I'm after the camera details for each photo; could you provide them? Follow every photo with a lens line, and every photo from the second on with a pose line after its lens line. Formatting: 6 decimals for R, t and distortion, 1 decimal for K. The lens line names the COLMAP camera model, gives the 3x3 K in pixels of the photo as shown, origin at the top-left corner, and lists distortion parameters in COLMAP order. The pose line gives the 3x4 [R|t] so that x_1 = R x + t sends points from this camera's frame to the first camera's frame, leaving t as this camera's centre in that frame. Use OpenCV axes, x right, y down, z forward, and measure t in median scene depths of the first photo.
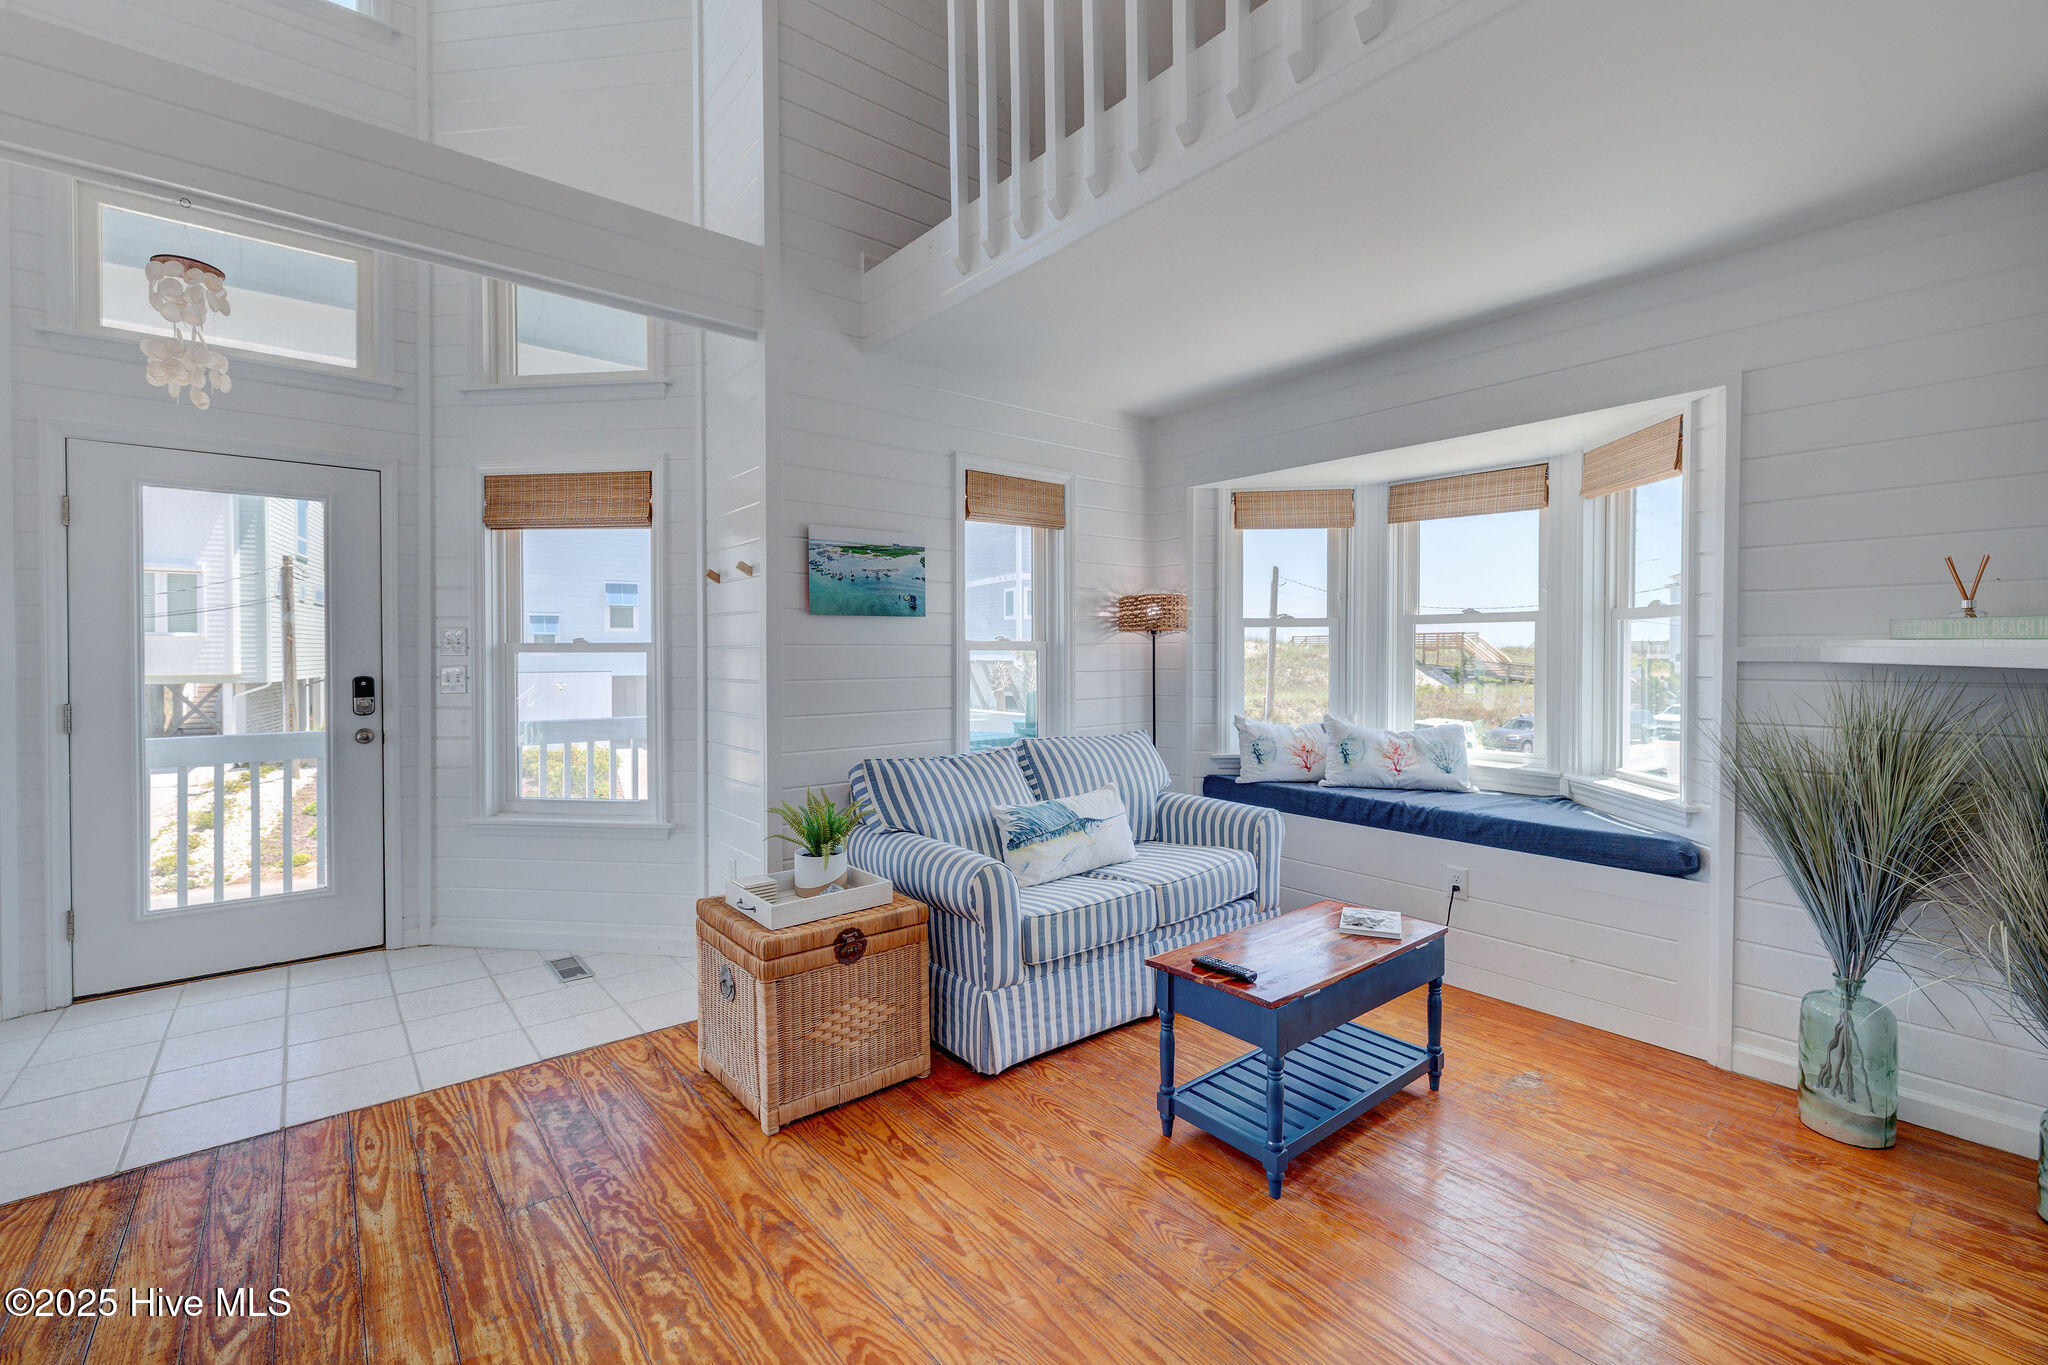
lens RADIAL K [[856.3, 0, 1018.4], [0, 856.3, 683.8], [0, 0, 1]] dist [0.002896, -0.000652]
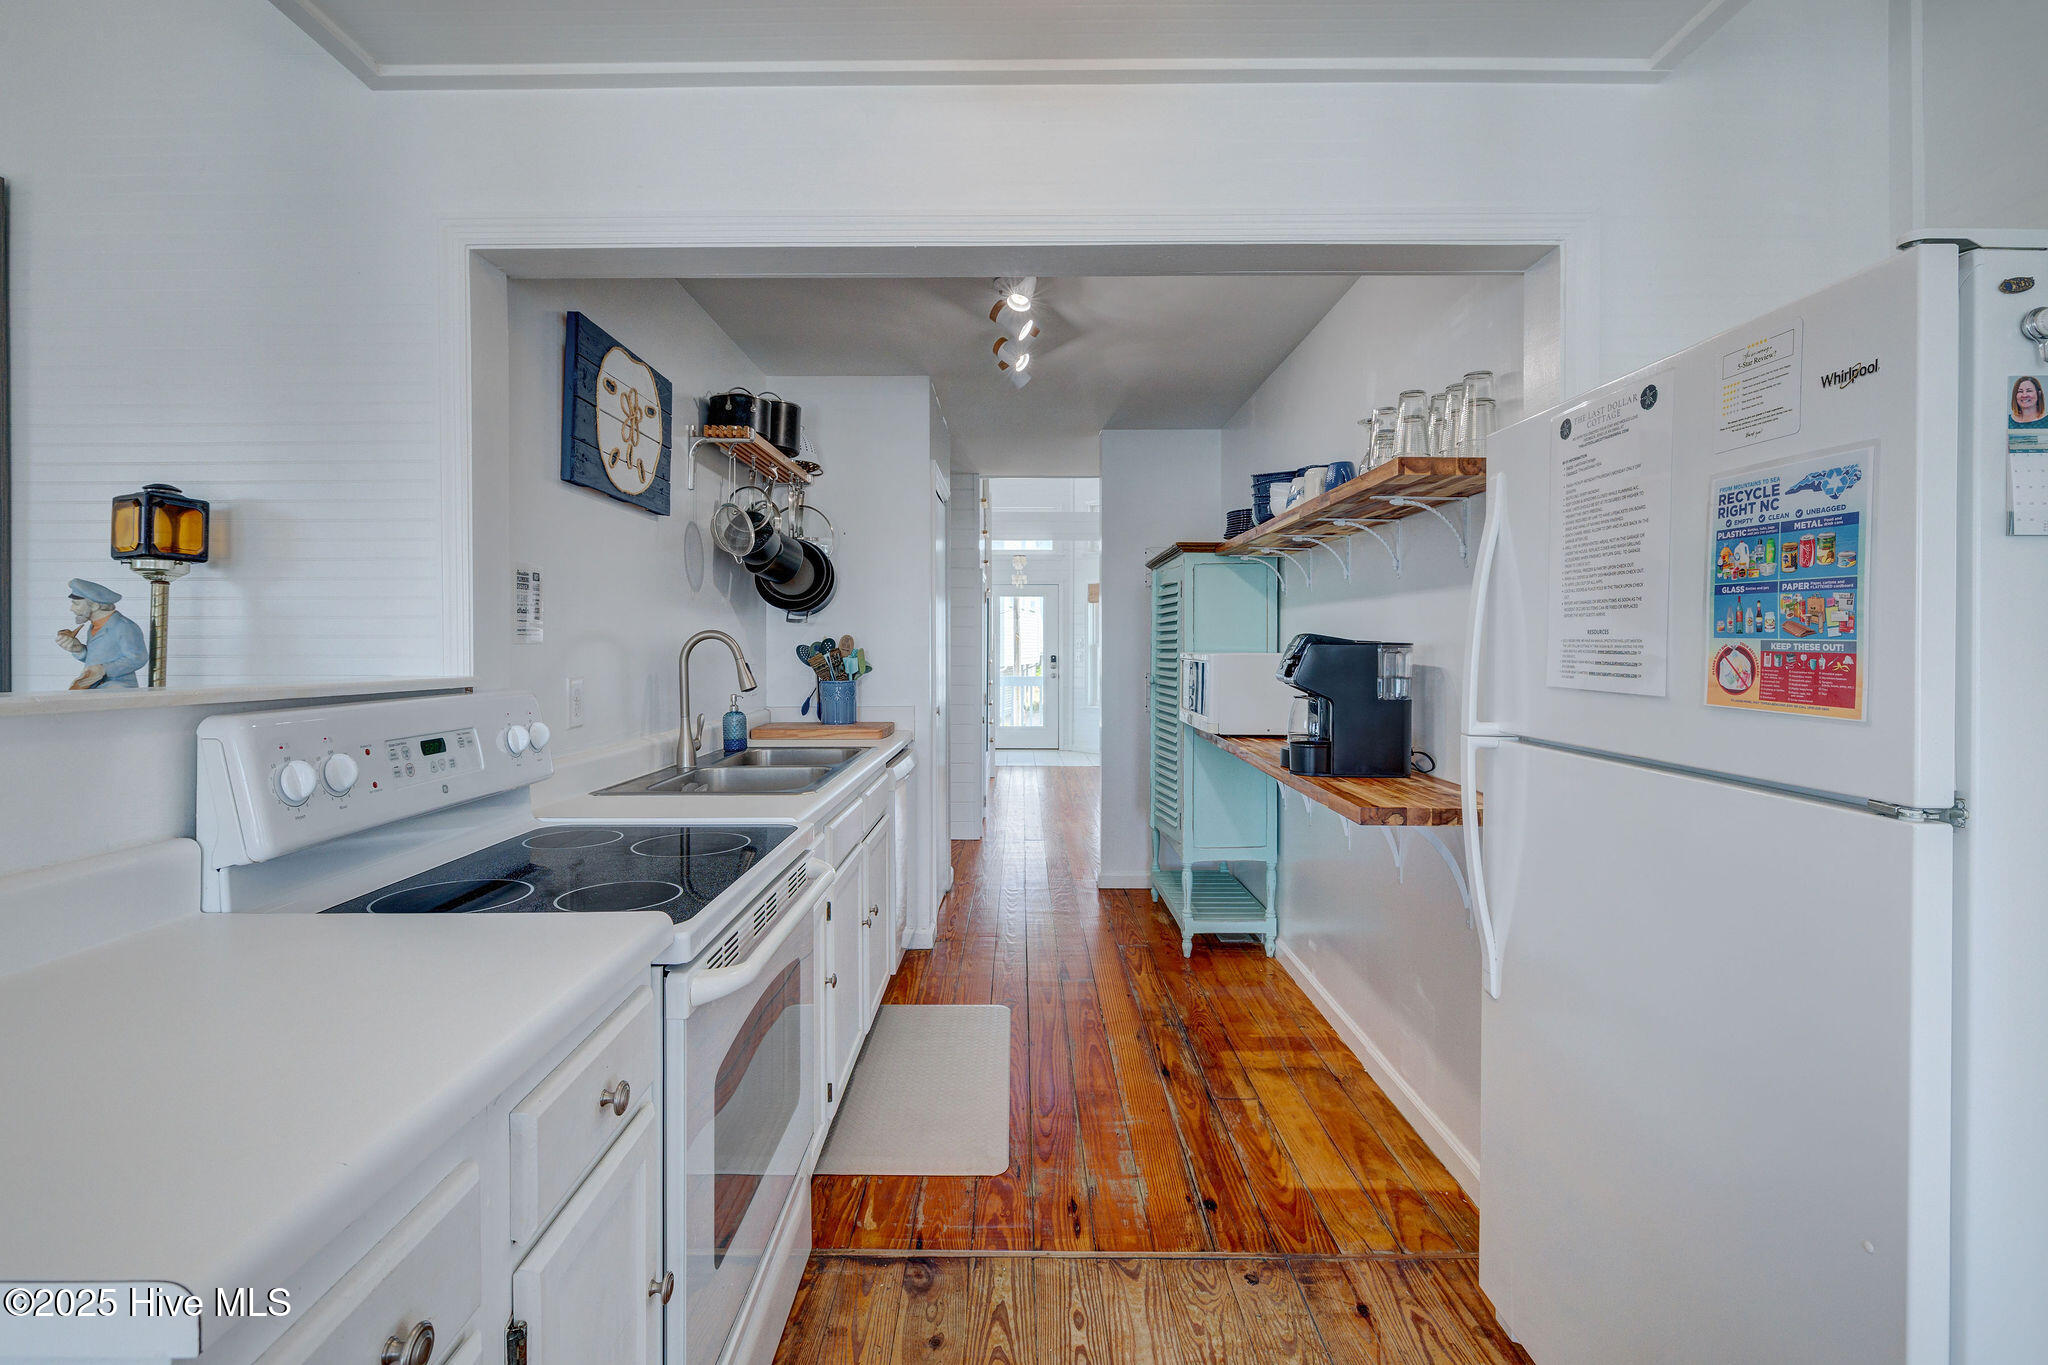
lens RADIAL K [[915.4, 0, 1014.2], [0, 915.4, 666.1], [0, 0, 1]] dist [-0.003025, 0.000677]
pose [[0.774869, 0.012296, -0.632003, 1.093382], [-0.006396, 0.999912, 0.011613, -0.007436], [0.632090, -0.004956, 0.774879, -1.488028]]
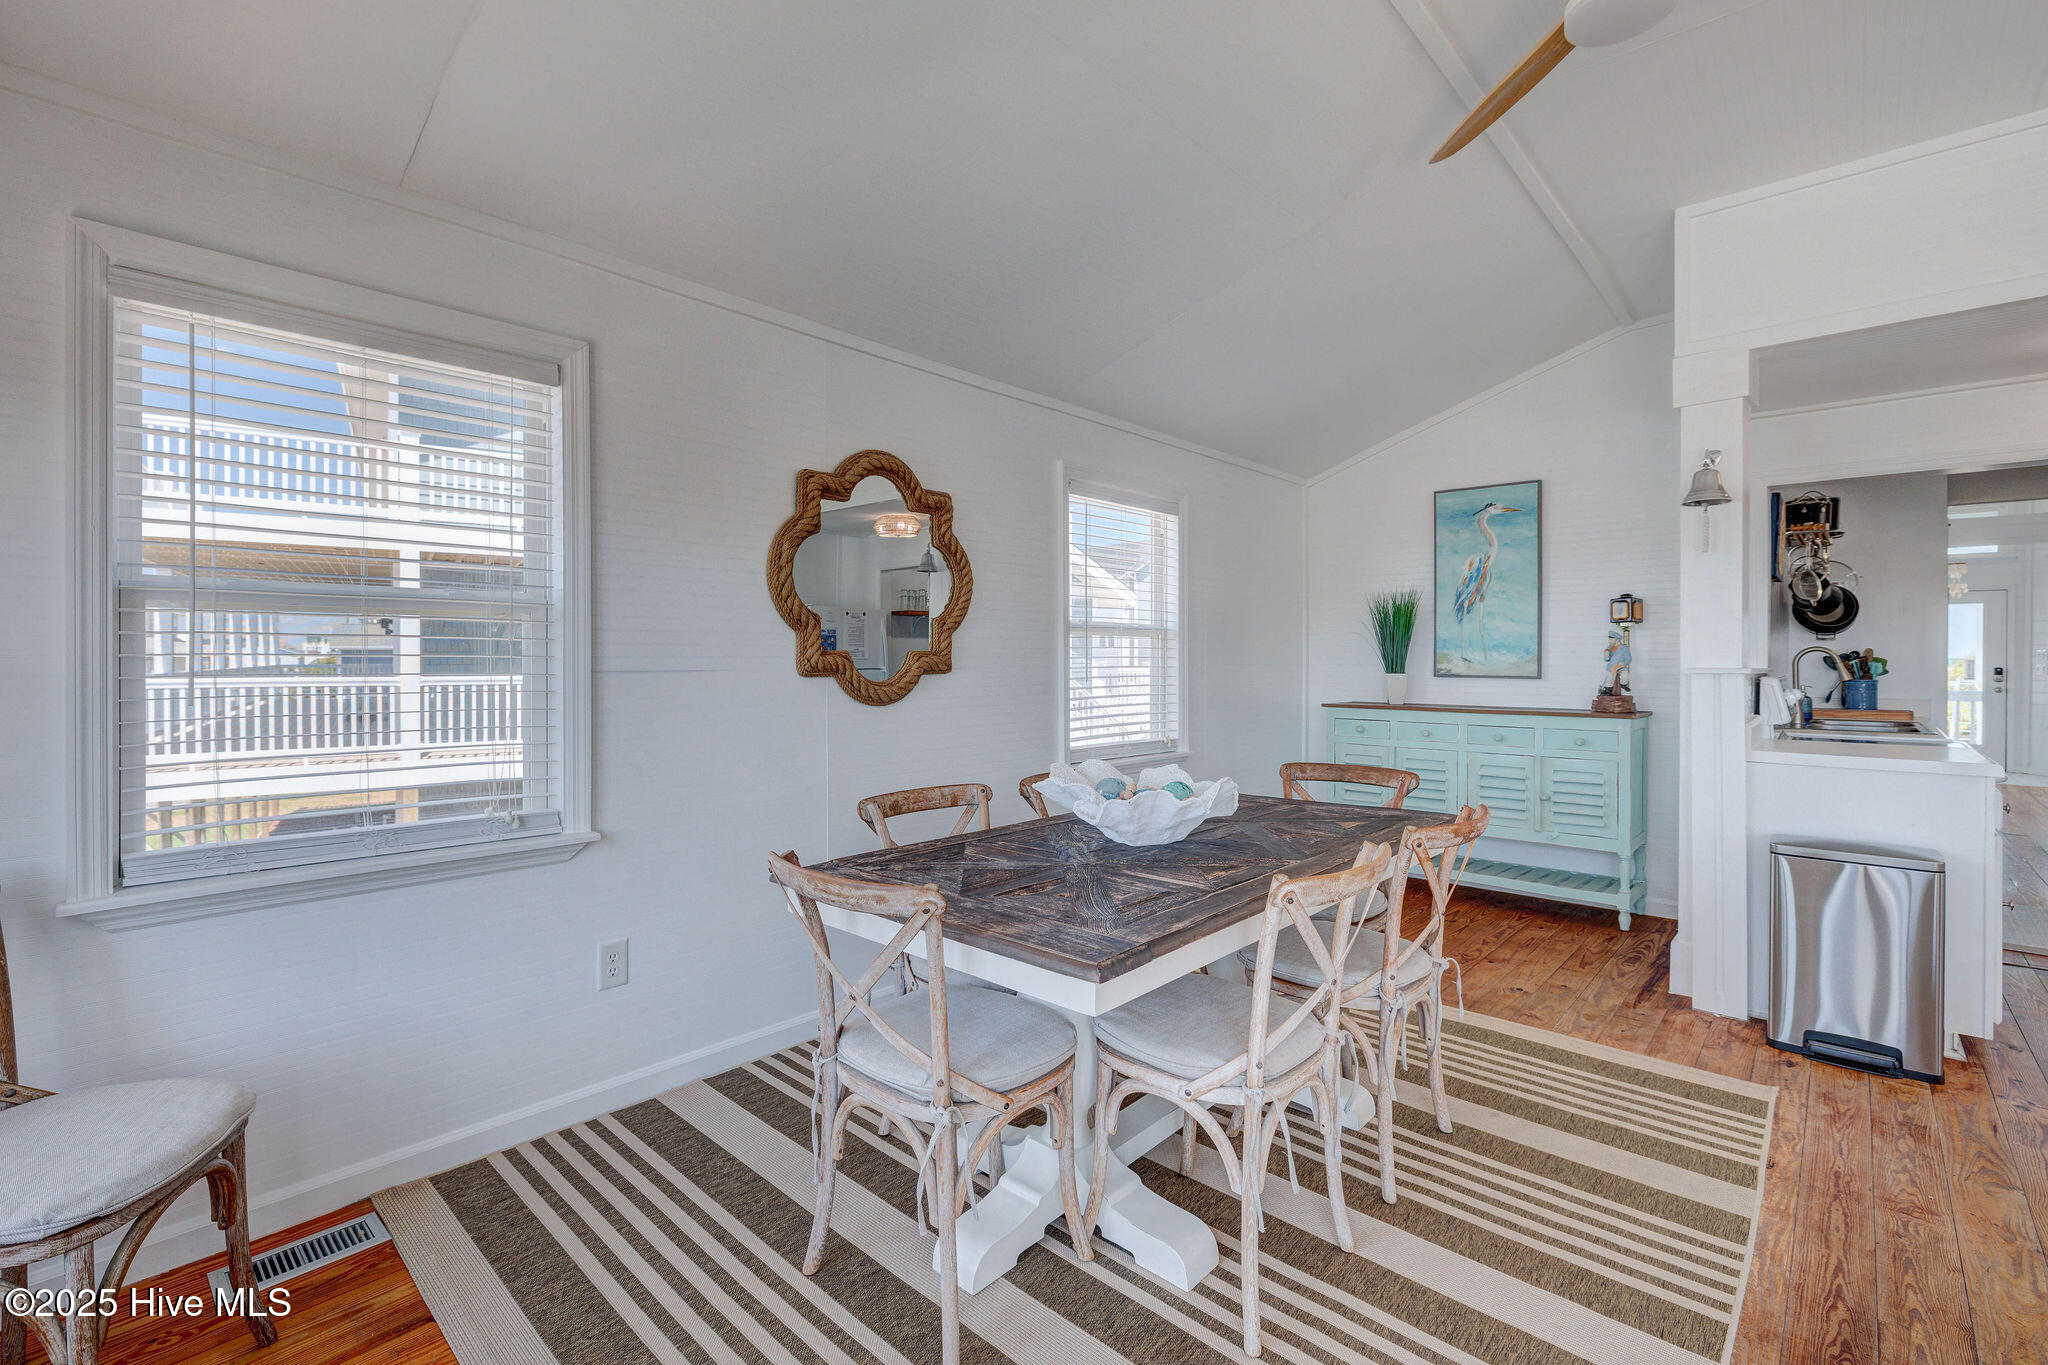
lens RADIAL K [[915.4, 0, 1011.1], [0, 915.4, 665.7], [0, 0, 1]] dist [-0.003025, 0.000677]
pose [[0.149338, 0.006782, -0.988763, 1.564616], [-0.012683, 0.999907, 0.004943, 0.010167], [0.988705, 0.011802, 0.149410, -2.429187]]
